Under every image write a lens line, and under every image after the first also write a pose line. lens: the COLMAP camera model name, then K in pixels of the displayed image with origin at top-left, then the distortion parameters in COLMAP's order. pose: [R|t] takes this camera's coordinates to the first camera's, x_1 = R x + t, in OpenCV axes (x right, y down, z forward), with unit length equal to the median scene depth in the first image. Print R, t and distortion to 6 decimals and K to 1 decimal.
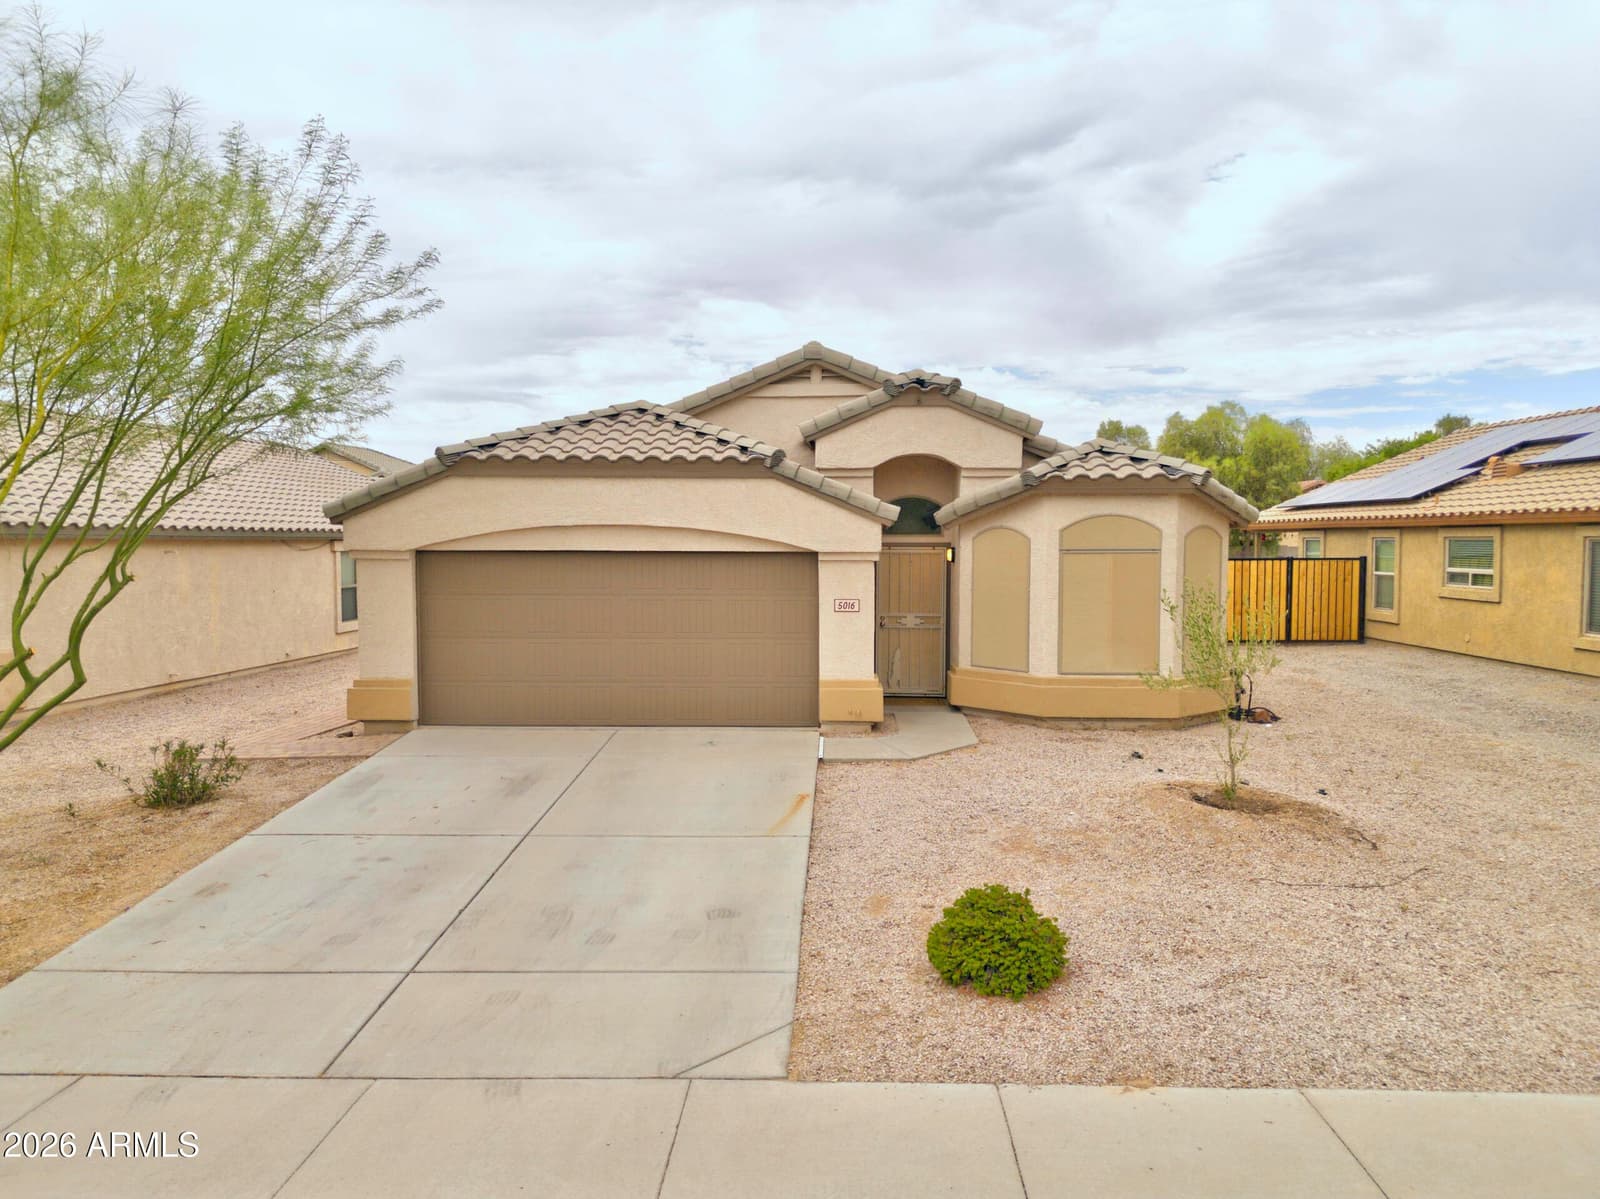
lens RADIAL K [[1145.8, 0, 800.6], [0, 1145.8, 595.2], [0, 0, 1]] dist [0.032768, -0.017629]
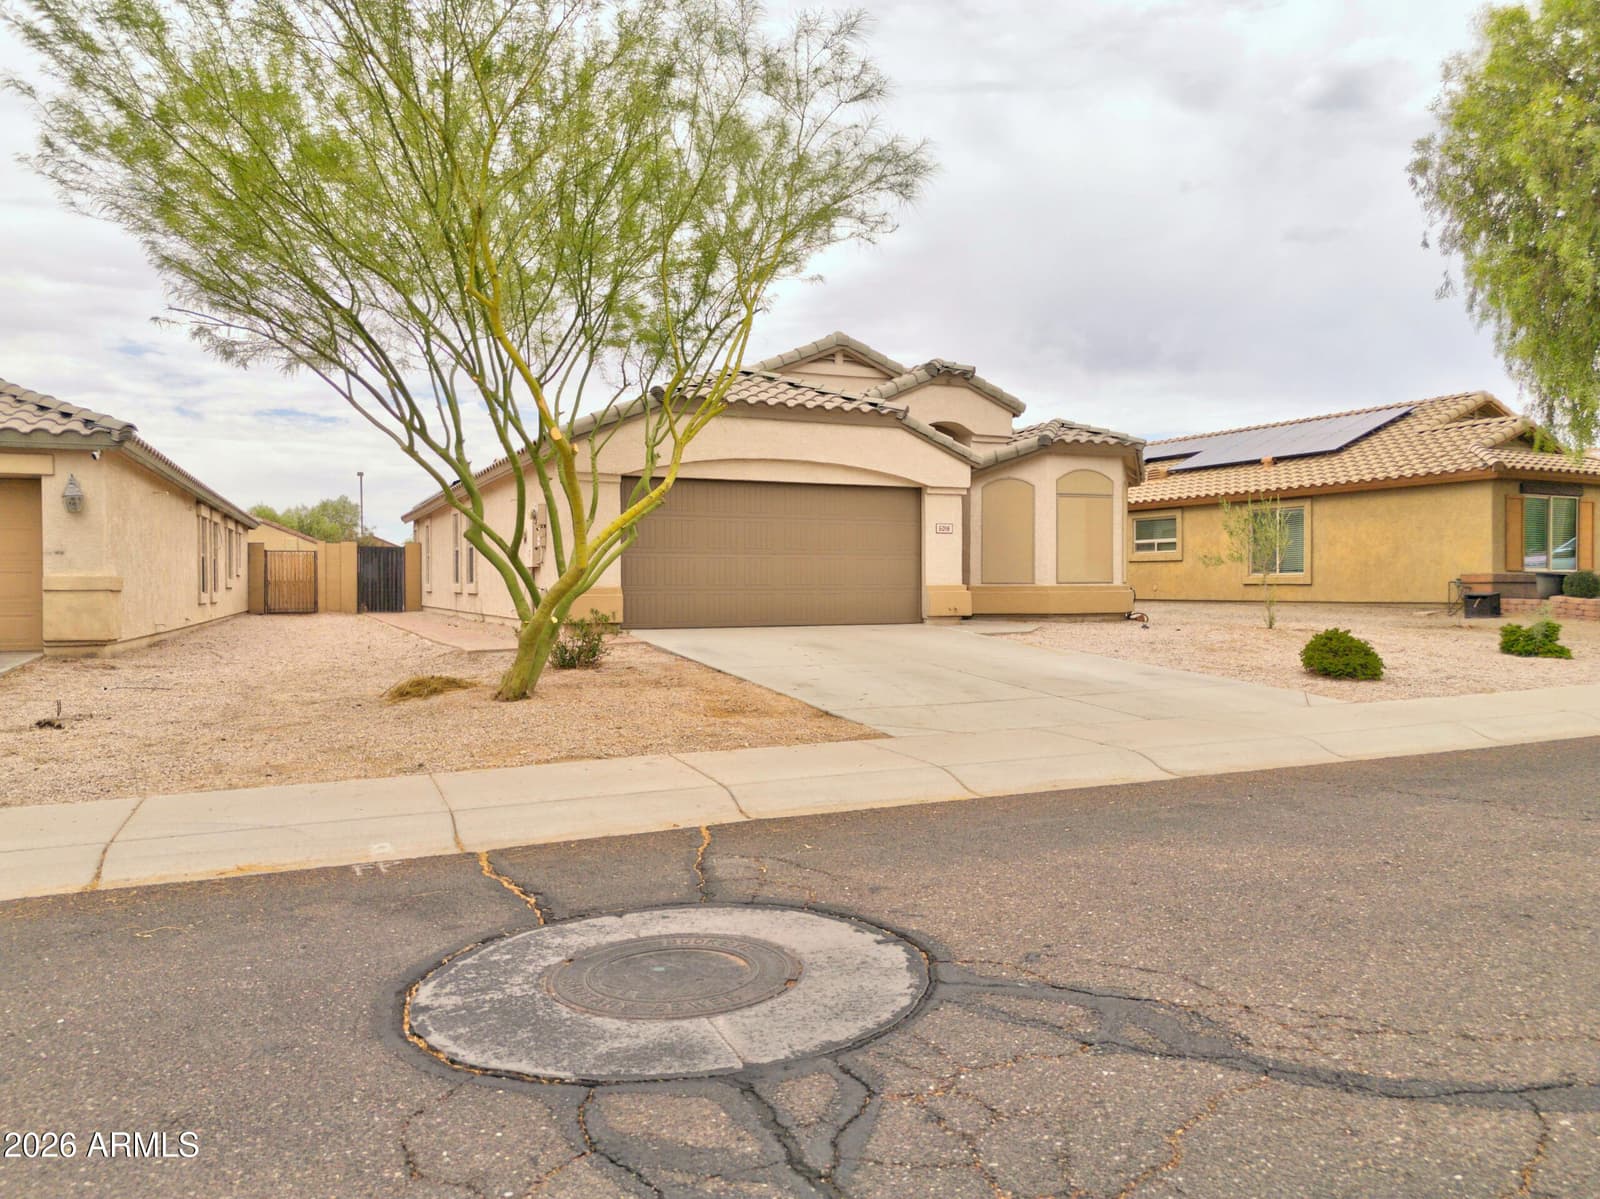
lens RADIAL K [[1145.8, 0, 800.6], [0, 1145.8, 599.3], [0, 0, 1]] dist [0.032768, -0.017629]
pose [[0.888661, -0.009787, 0.458461, -0.722745], [0.026770, 0.999174, -0.030559, 0.128571], [-0.457783, 0.039429, 0.888189, -0.096618]]
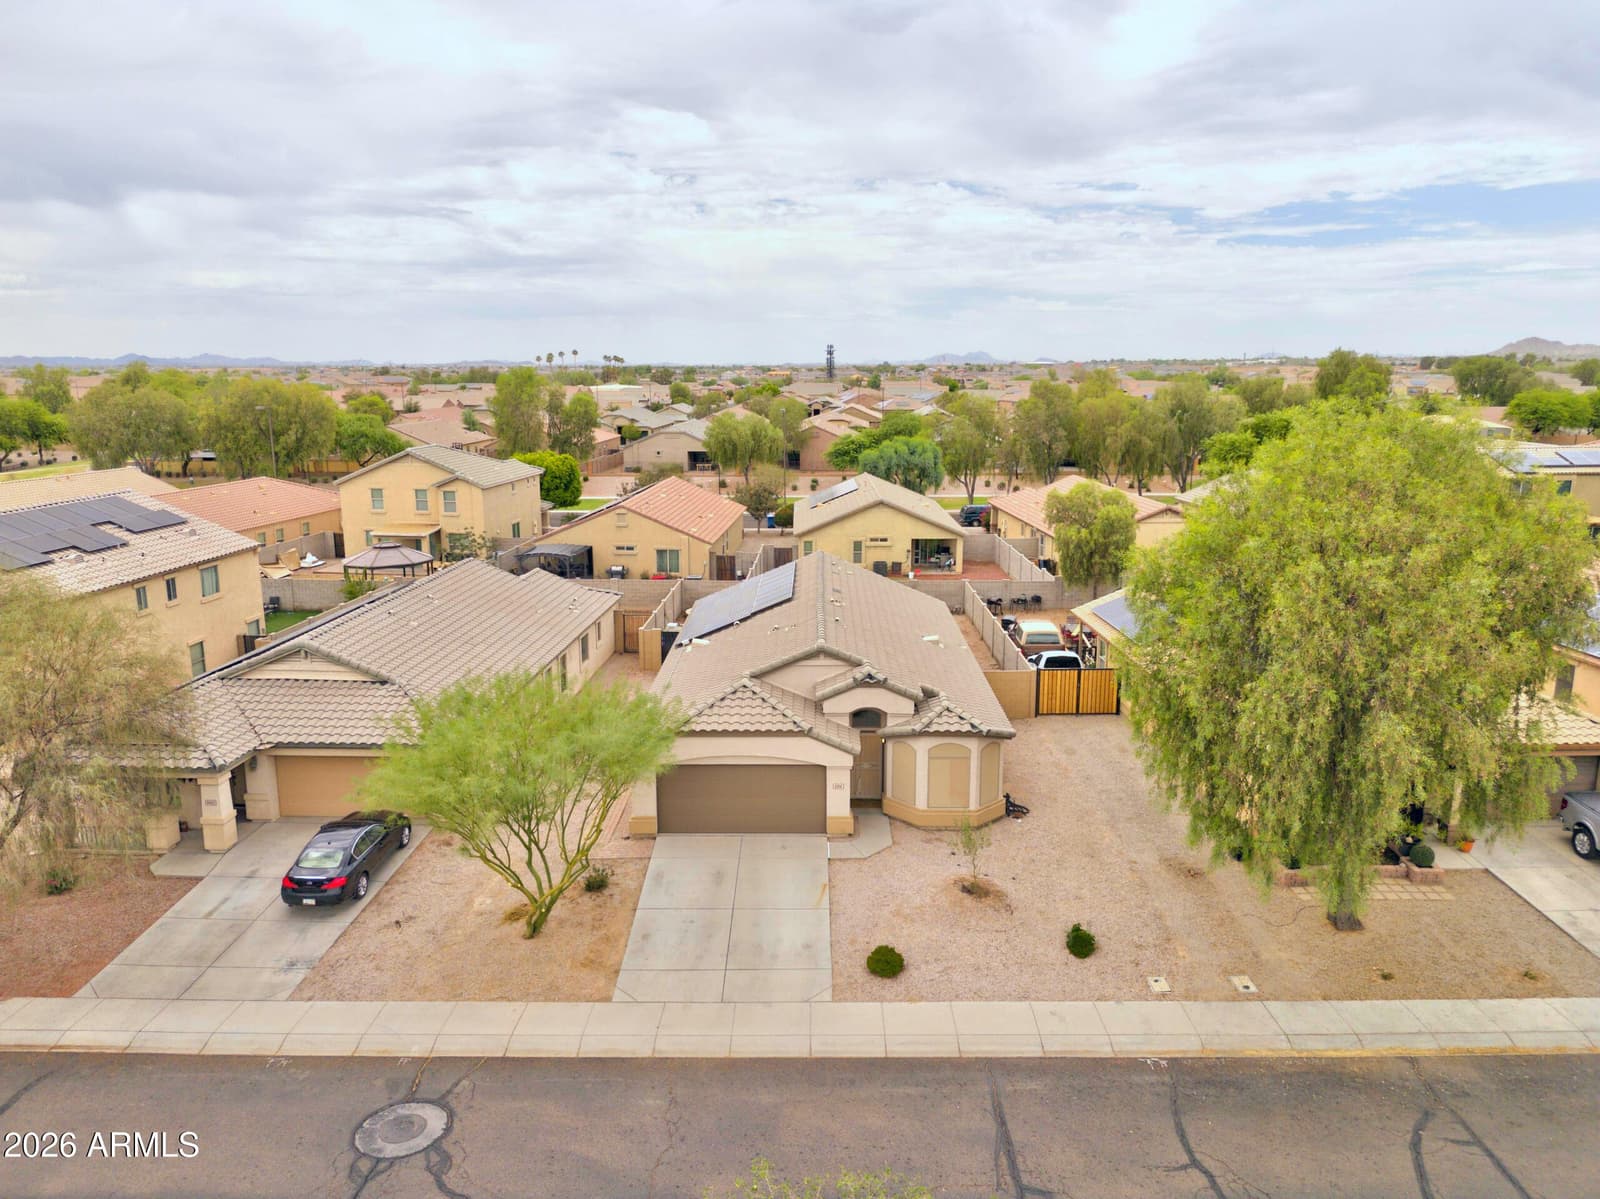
lens RADIAL K [[1145.8, 0, 812.4], [0, 1145.8, 611.4], [0, 0, 1]] dist [0.032768, -0.017629]
pose [[0.998782, -0.003183, 0.049238, -0.131400], [-0.005316, 0.985169, 0.171505, -0.771609], [-0.049053, -0.171558, 0.983952, -1.309019]]
